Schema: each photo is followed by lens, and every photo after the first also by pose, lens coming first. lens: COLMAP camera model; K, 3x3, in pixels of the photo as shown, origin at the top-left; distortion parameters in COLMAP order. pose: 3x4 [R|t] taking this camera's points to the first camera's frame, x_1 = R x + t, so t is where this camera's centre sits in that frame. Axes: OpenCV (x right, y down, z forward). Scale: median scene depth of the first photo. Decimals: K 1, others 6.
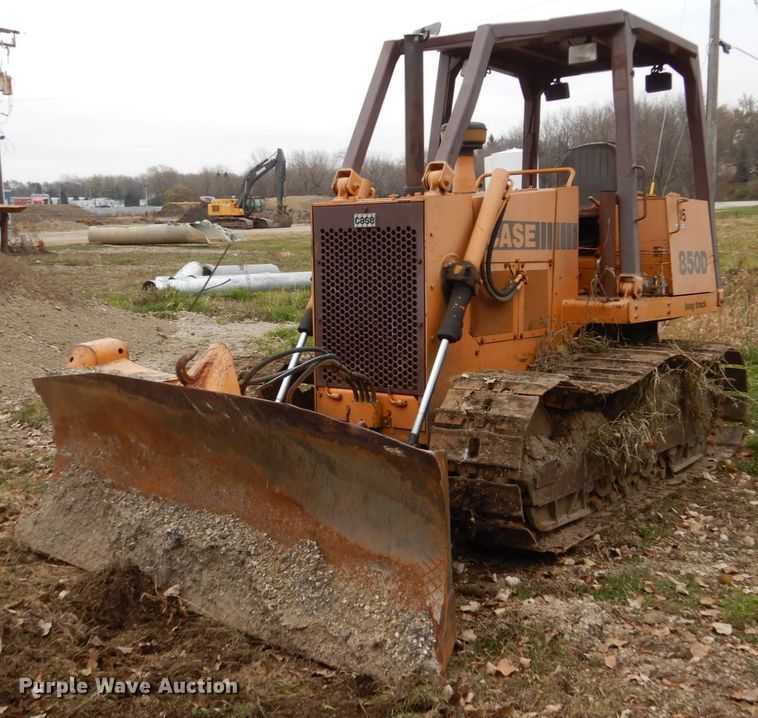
lens RADIAL K [[1039.6, 0, 379.0], [0, 1039.6, 359.0], [0, 0, 1]] dist [0.001649, 0.011665]
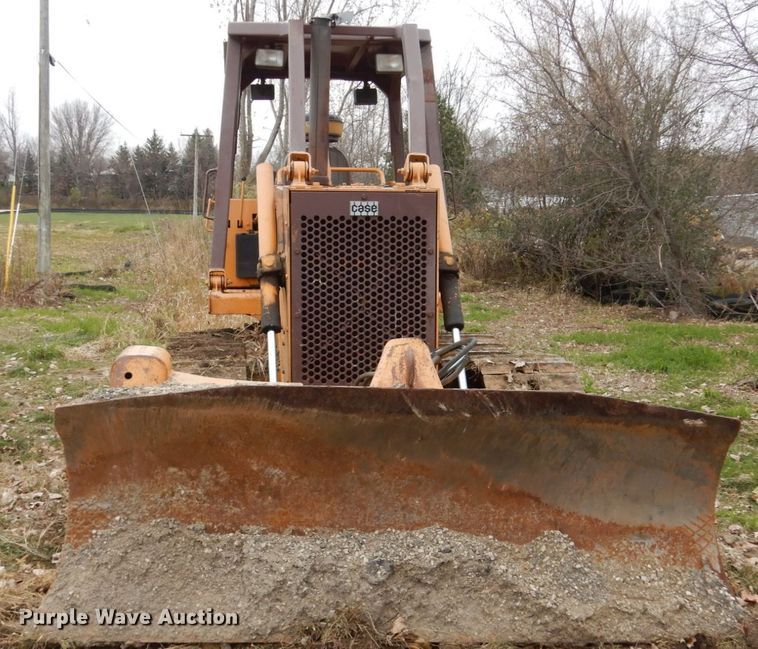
lens RADIAL K [[979.3, 0, 379.6], [0, 979.3, 359.0], [0, 0, 1]] dist [0.009002, 0.038971]
pose [[0.693118, -0.063535, 0.718018, -0.667174], [0.065681, 0.997531, 0.024865, -0.017077], [-0.717825, 0.029925, 0.695580, 0.373081]]
